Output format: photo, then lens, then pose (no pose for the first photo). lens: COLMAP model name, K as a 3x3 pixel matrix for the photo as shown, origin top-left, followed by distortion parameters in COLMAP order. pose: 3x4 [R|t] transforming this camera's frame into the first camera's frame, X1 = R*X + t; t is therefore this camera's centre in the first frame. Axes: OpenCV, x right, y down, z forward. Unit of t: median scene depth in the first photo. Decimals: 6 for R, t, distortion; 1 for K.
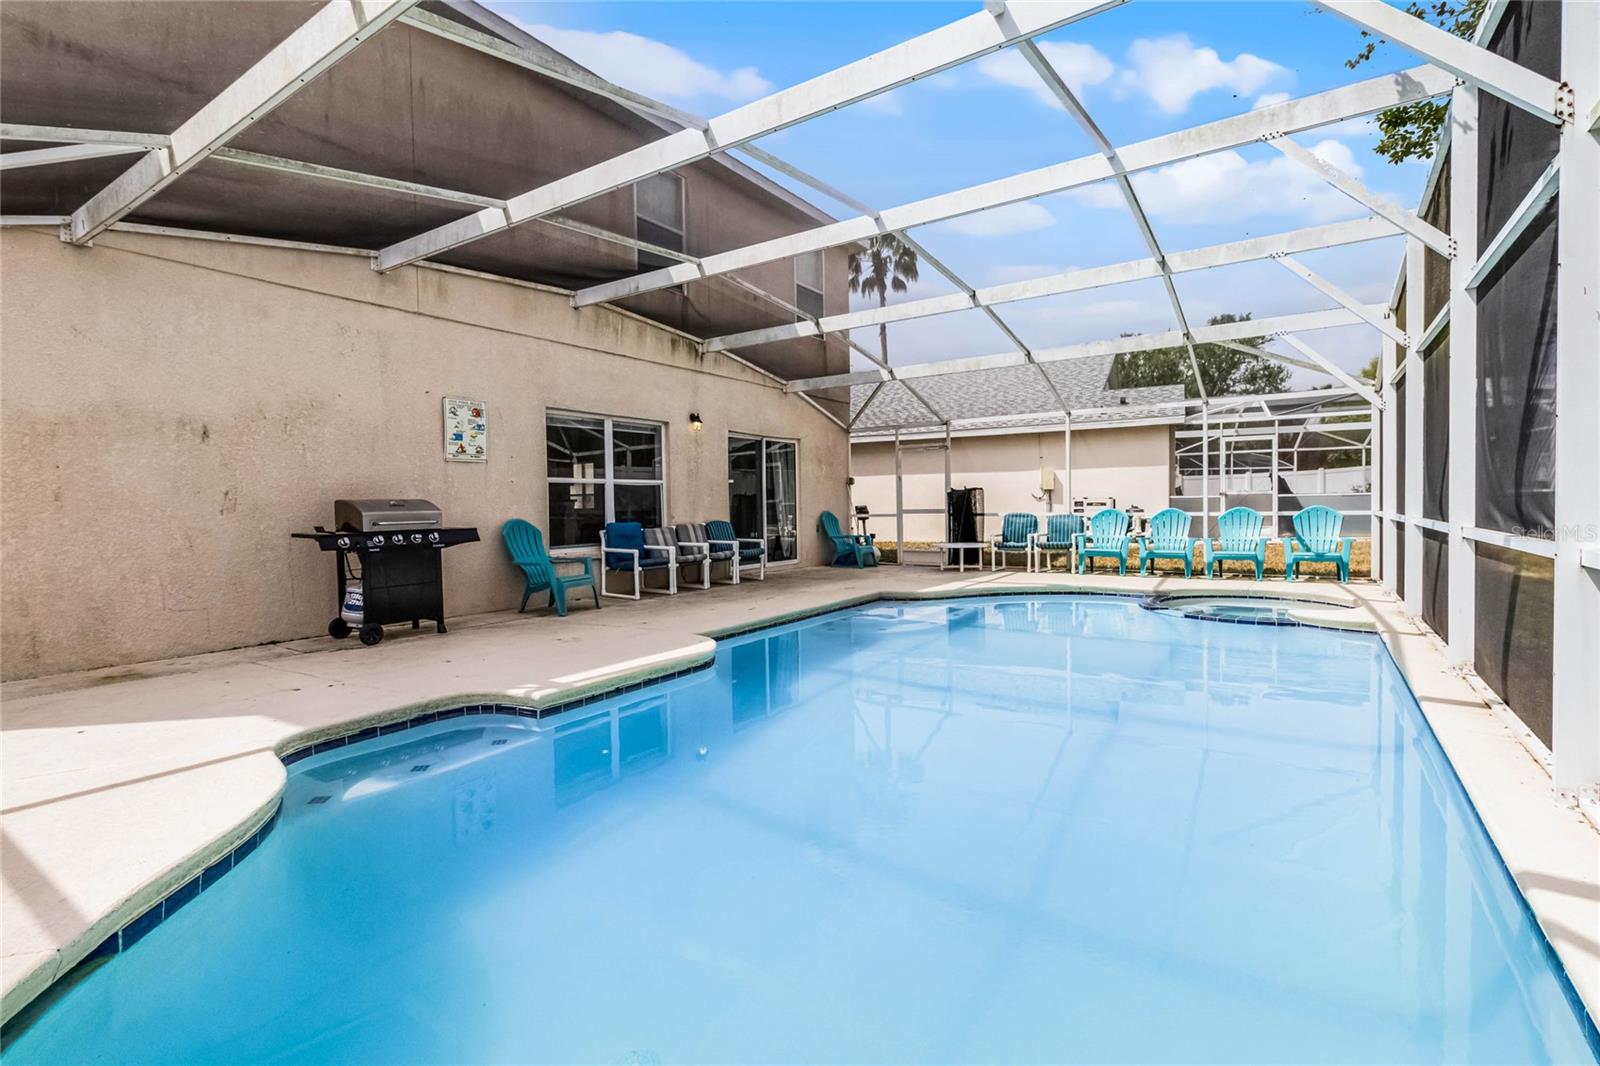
lens RADIAL K [[750.5, 0, 795.1], [0, 750.5, 520.7], [0, 0, 1]] dist [0.004383, -0.001488]
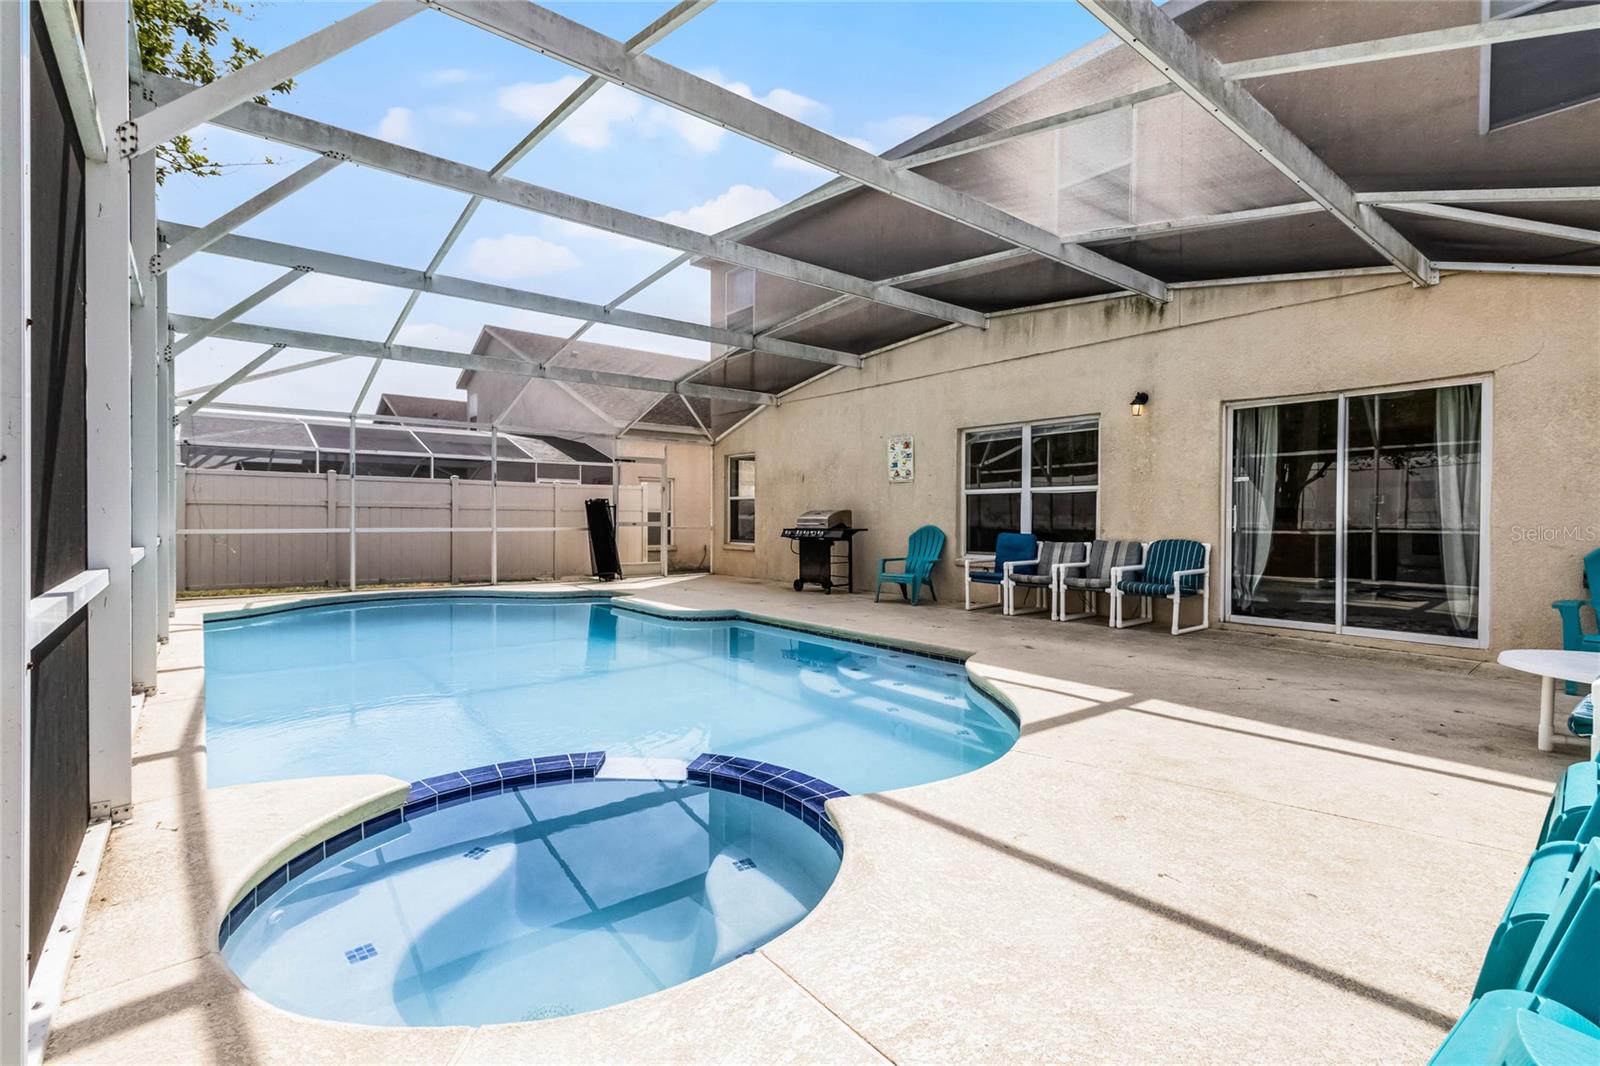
lens RADIAL K [[750.5, 0, 801.2], [0, 750.5, 526.0], [0, 0, 1]] dist [0.004383, -0.001488]
pose [[-0.287859, 0.025630, -0.957330, 0.872247], [-0.018736, 0.999300, 0.032388, -0.037441], [0.957490, 0.027260, -0.287177, 1.151302]]
